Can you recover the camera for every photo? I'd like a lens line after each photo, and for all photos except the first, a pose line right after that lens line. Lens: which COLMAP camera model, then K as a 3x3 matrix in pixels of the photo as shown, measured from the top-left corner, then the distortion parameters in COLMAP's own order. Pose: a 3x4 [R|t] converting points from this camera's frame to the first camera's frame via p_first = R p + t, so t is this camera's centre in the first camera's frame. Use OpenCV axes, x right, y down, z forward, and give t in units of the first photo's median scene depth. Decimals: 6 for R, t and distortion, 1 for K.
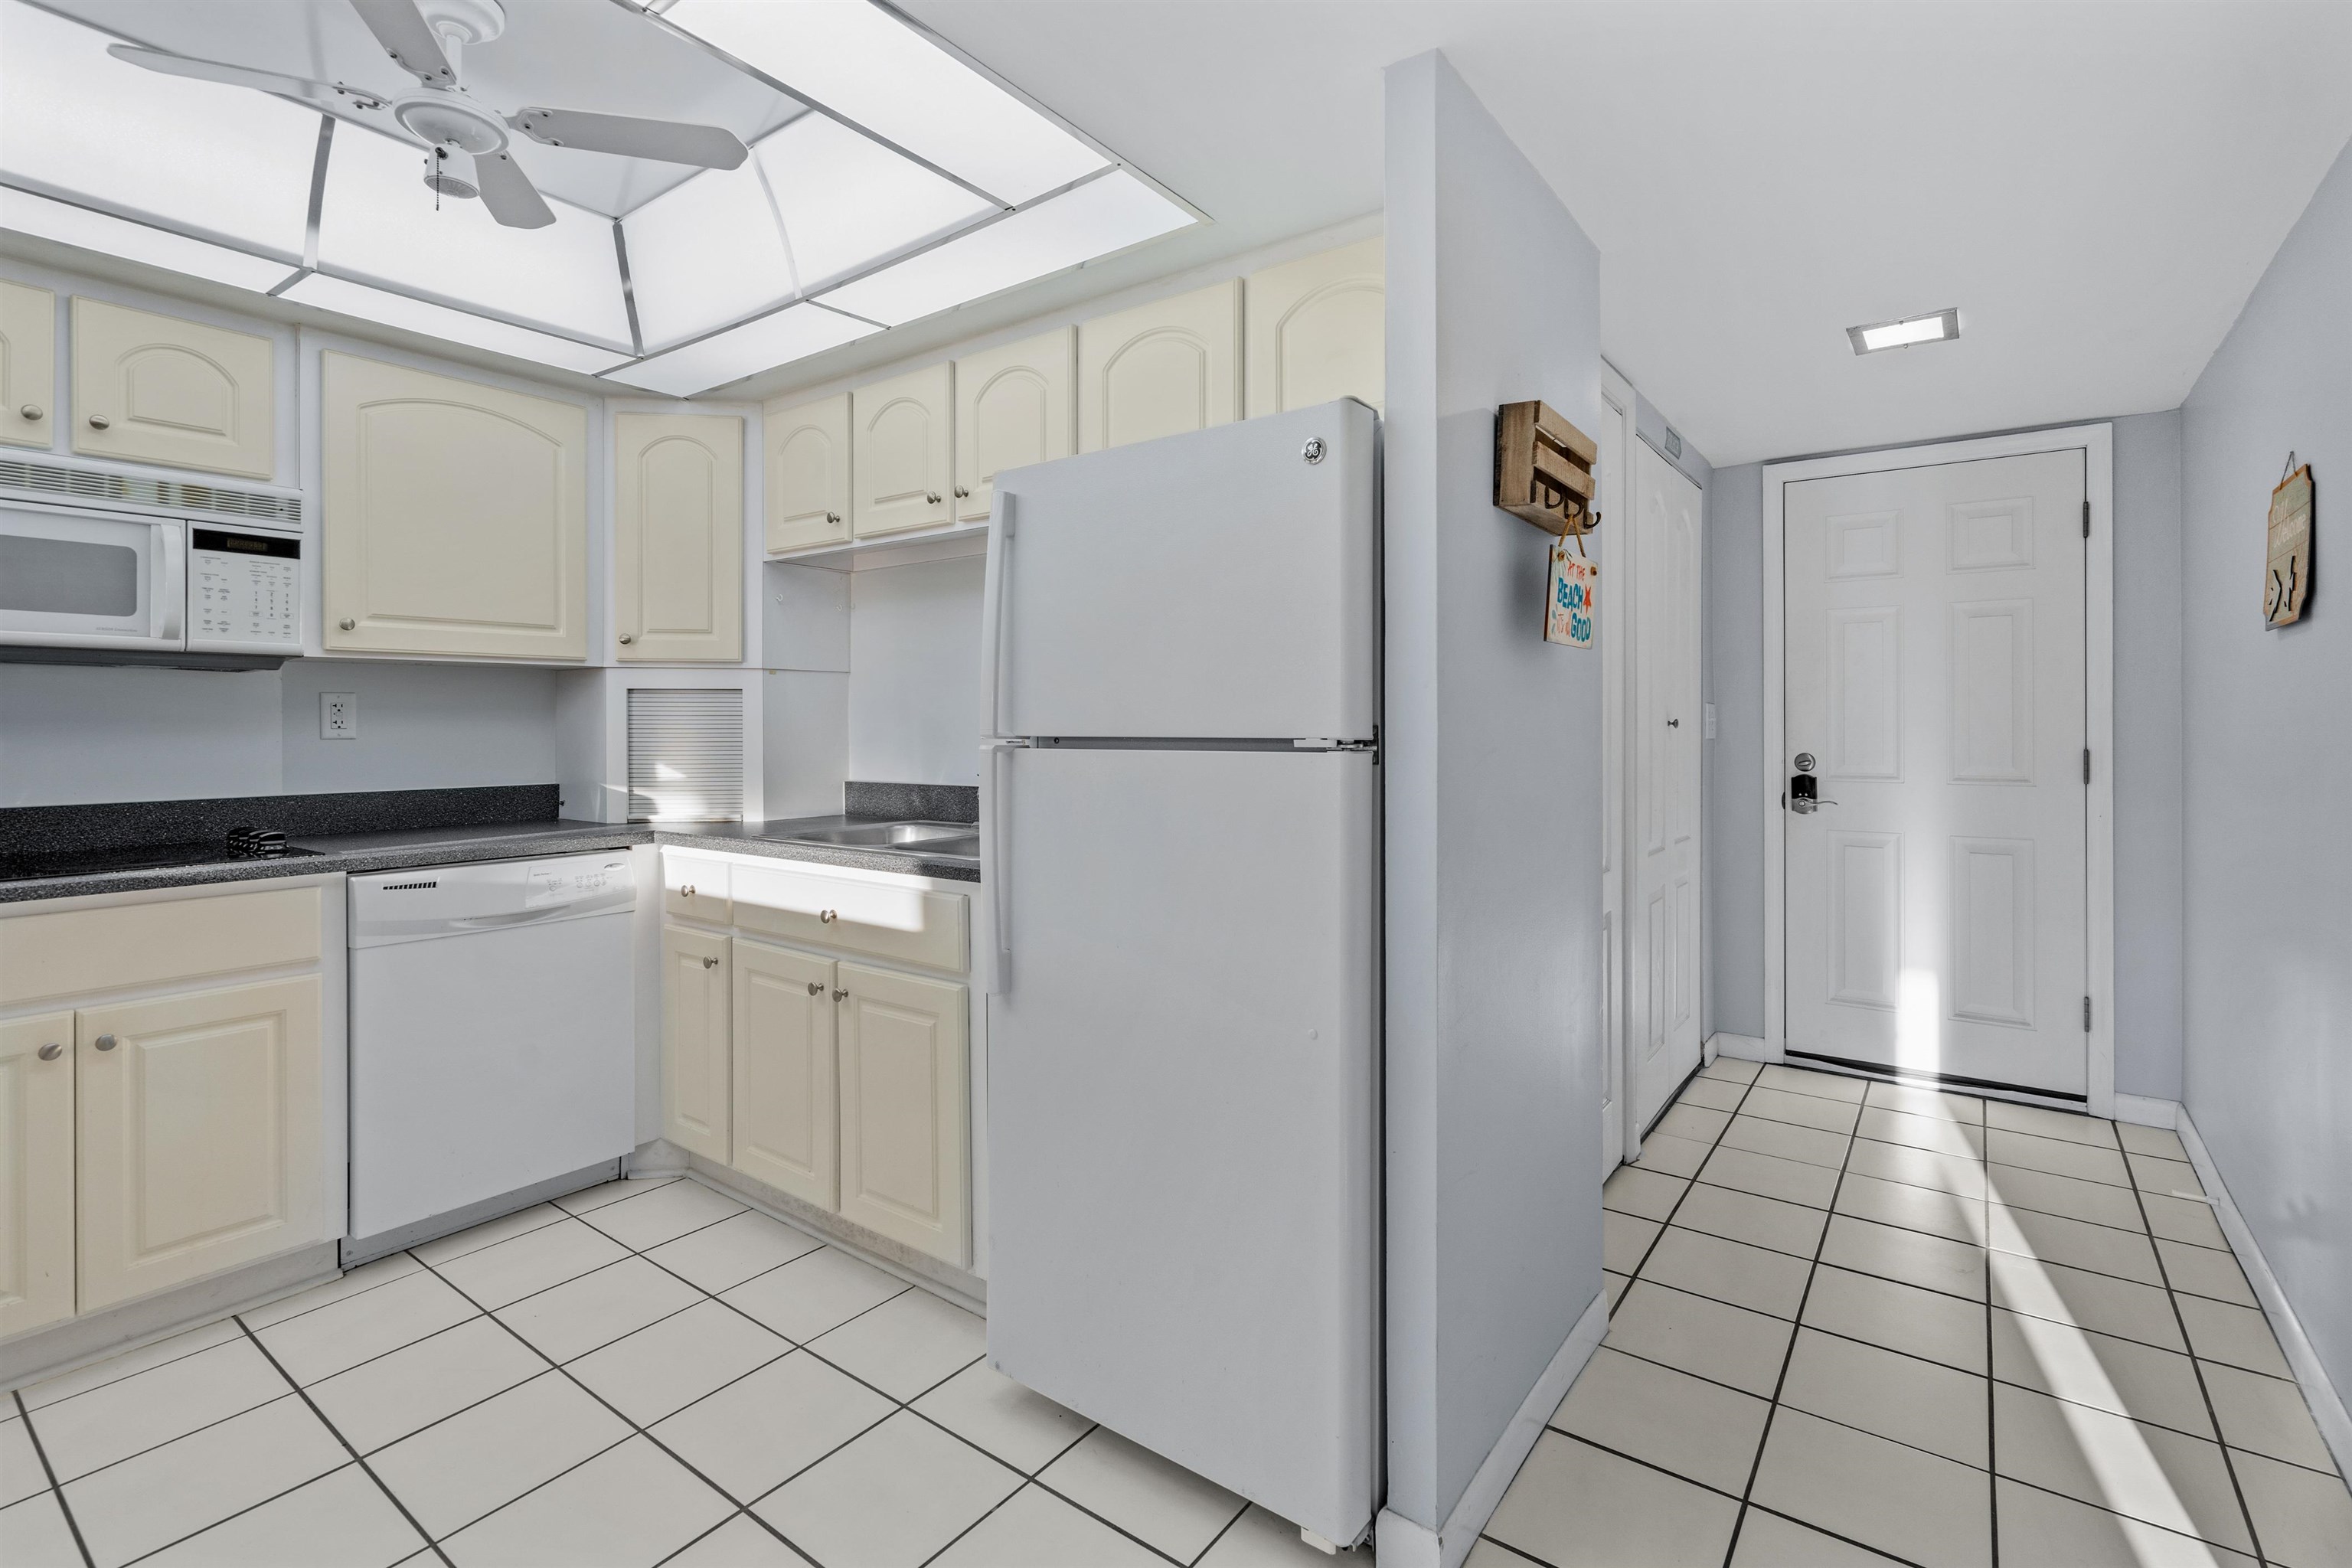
lens RADIAL K [[1082.2, 0, 1187.9], [0, 1082.2, 756.6], [0, 0, 1]] dist [-0.000835, 0.001057]
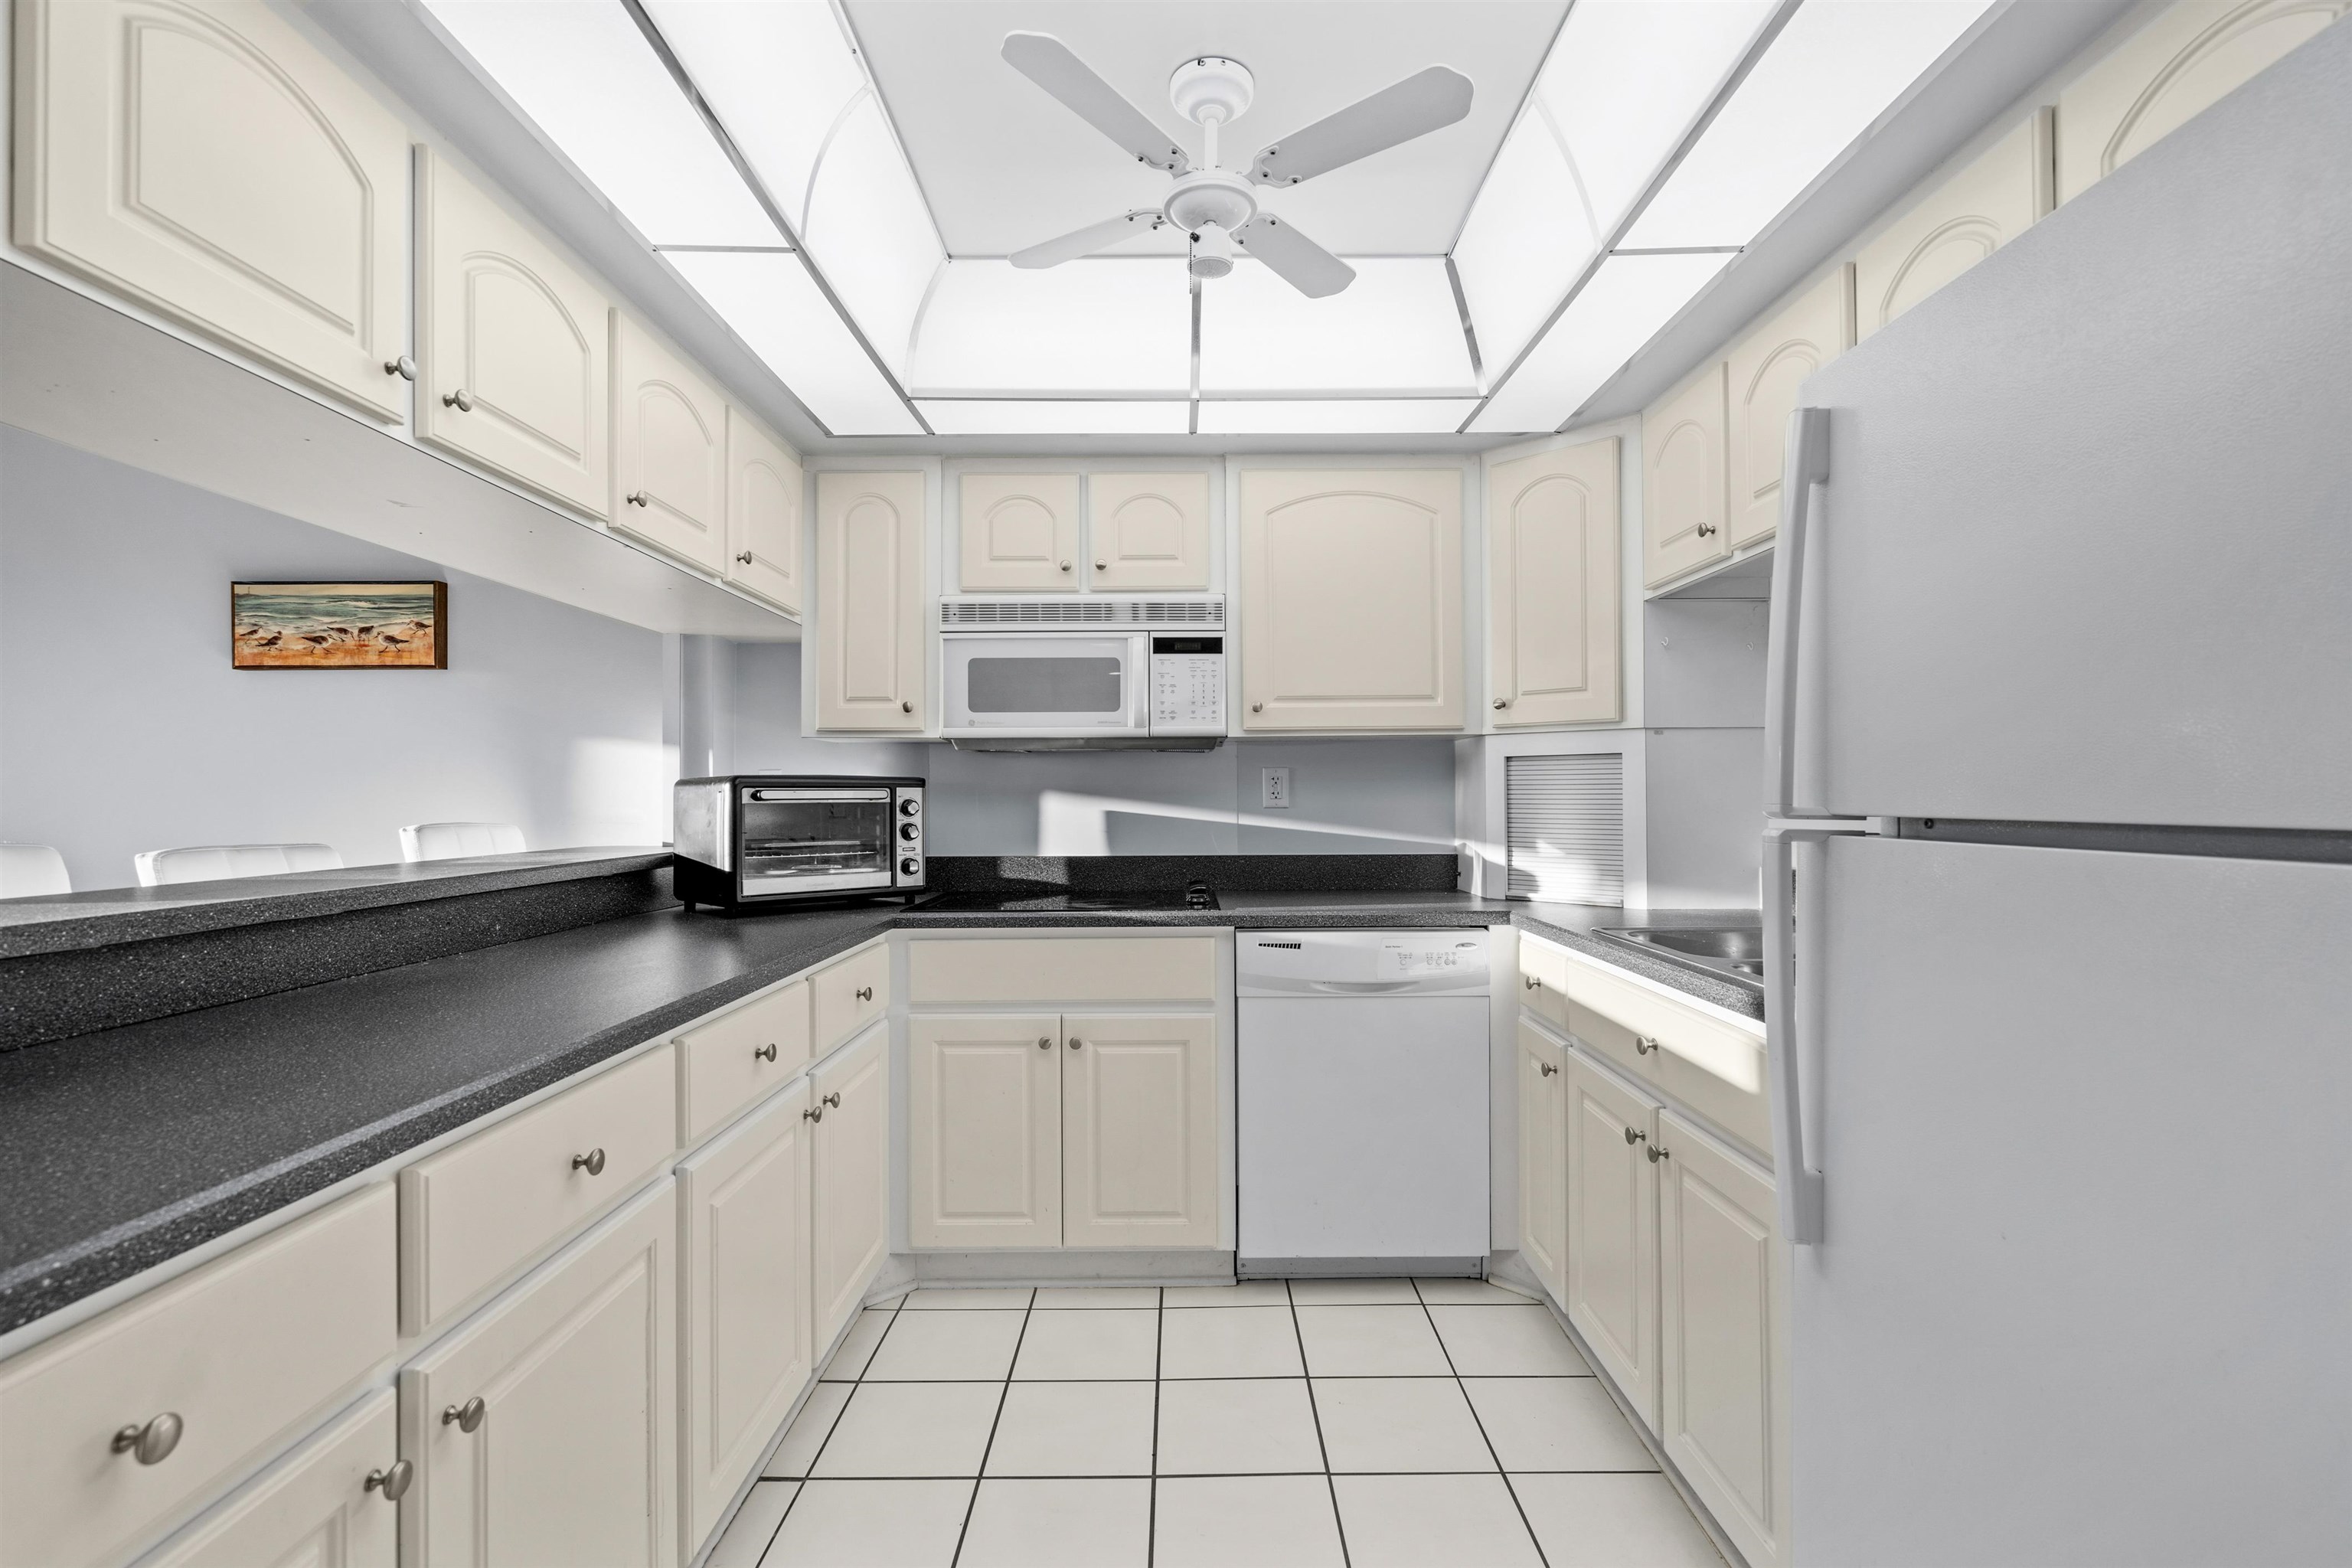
lens RADIAL K [[1066.7, 0, 1176.1], [0, 1066.7, 798.3], [0, 0, 1]] dist [-0.012633, 0.011360]
pose [[0.589359, 0.001923, -0.807869, 0.078268], [-0.021321, 0.999686, -0.013175, -0.010552], [0.807590, 0.024989, 0.589215, 0.286590]]
